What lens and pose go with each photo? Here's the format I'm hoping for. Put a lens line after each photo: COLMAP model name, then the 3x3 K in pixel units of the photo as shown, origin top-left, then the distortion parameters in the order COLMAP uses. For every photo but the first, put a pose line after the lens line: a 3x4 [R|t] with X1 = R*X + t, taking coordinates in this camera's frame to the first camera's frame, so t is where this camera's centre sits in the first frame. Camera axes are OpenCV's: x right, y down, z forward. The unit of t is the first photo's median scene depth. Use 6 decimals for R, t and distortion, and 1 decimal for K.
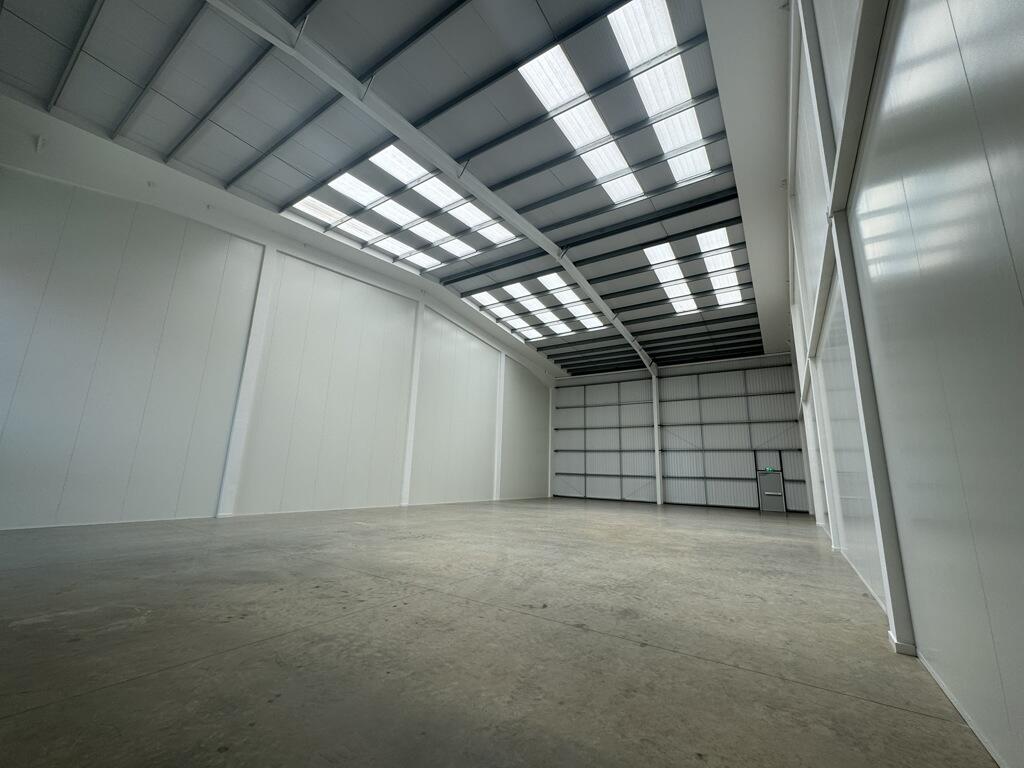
lens RADIAL K [[397.3, 0, 490.3], [0, 397.3, 401.3], [0, 0, 1]] dist [-0.000362, 0.000170]
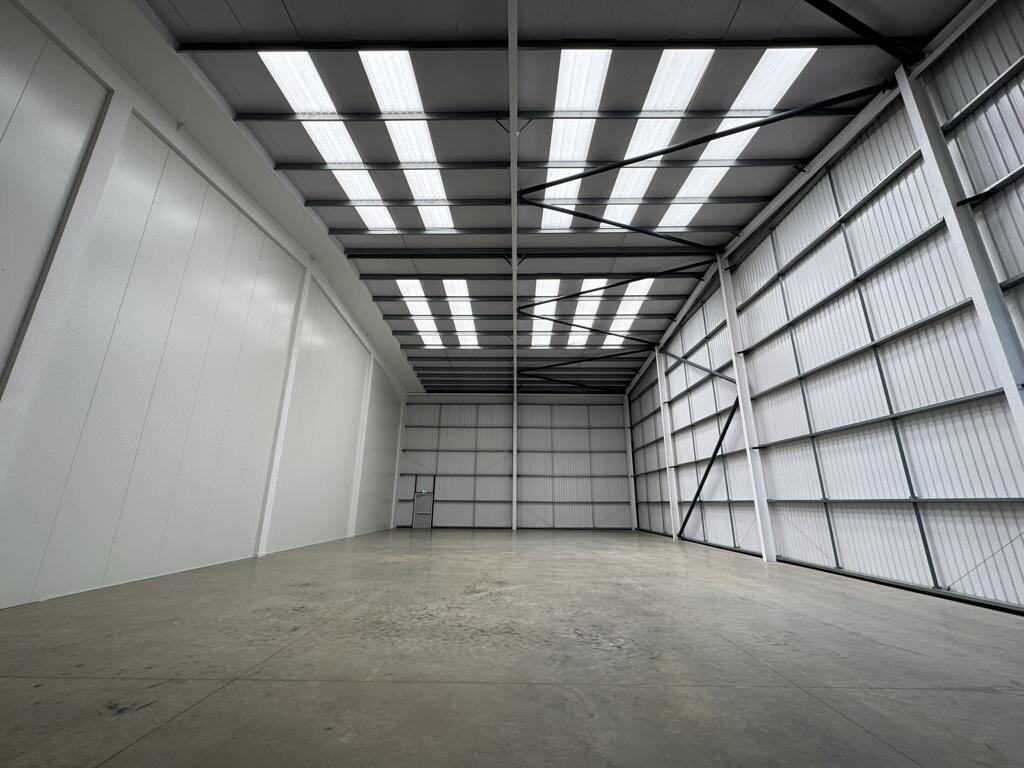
lens RADIAL K [[411.9, 0, 508.3], [0, 411.9, 394.4], [0, 0, 1]] dist [0.017005, -0.000079]
pose [[0.844758, 0.113921, 0.522882, -0.165929], [-0.078002, 0.992856, -0.090298, 0.014407], [-0.529433, 0.035494, 0.847609, 0.108326]]
